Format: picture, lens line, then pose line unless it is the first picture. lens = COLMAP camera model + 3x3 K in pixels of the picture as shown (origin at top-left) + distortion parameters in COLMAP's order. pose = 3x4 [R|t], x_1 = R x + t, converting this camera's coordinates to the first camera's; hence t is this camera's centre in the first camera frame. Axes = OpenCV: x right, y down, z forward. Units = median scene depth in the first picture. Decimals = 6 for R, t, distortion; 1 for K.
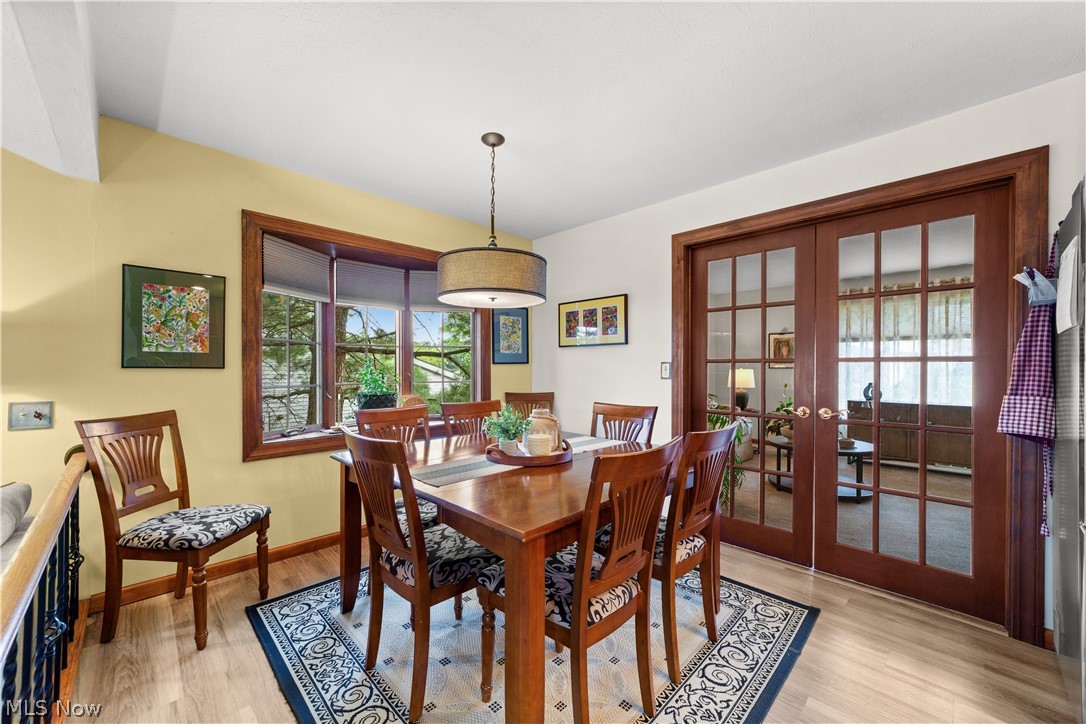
lens RADIAL K [[417.0, 0, 536.9], [0, 417.0, 368.9], [0, 0, 1]] dist [-0.016105, 0.006561]
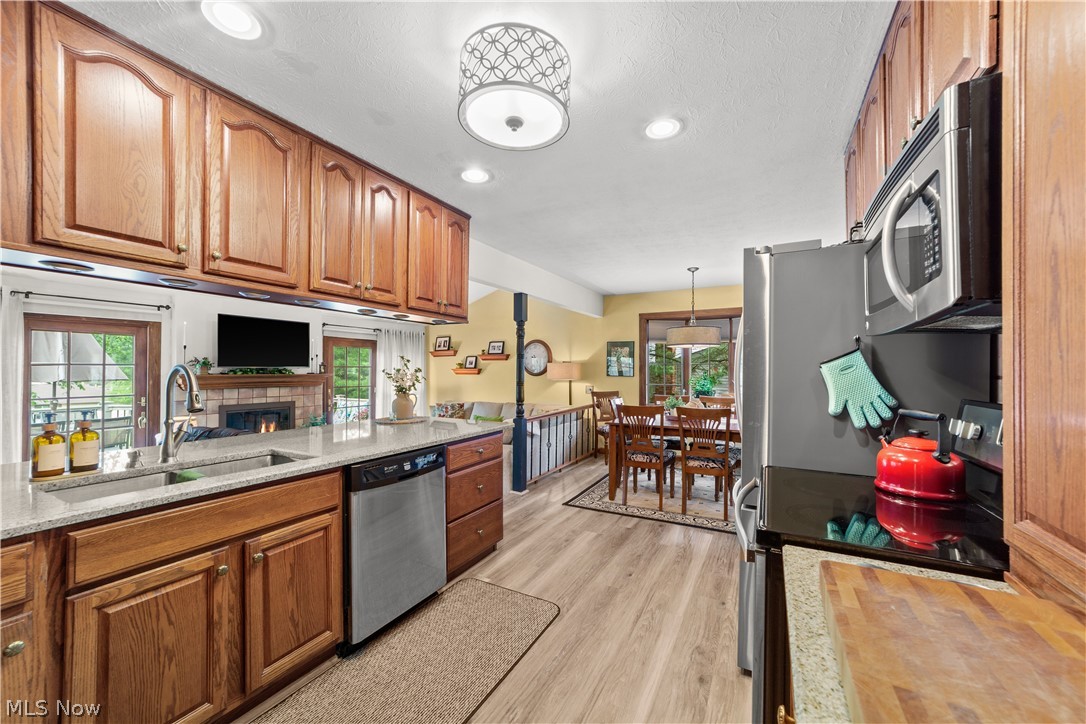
lens RADIAL K [[417.0, 0, 544.2], [0, 417.0, 368.5], [0, 0, 1]] dist [-0.016105, 0.006561]
pose [[0.294108, -0.003545, -0.955766, 1.551148], [-0.005071, 0.999973, -0.005270, -0.034036], [0.955759, 0.006397, 0.294082, -0.299627]]
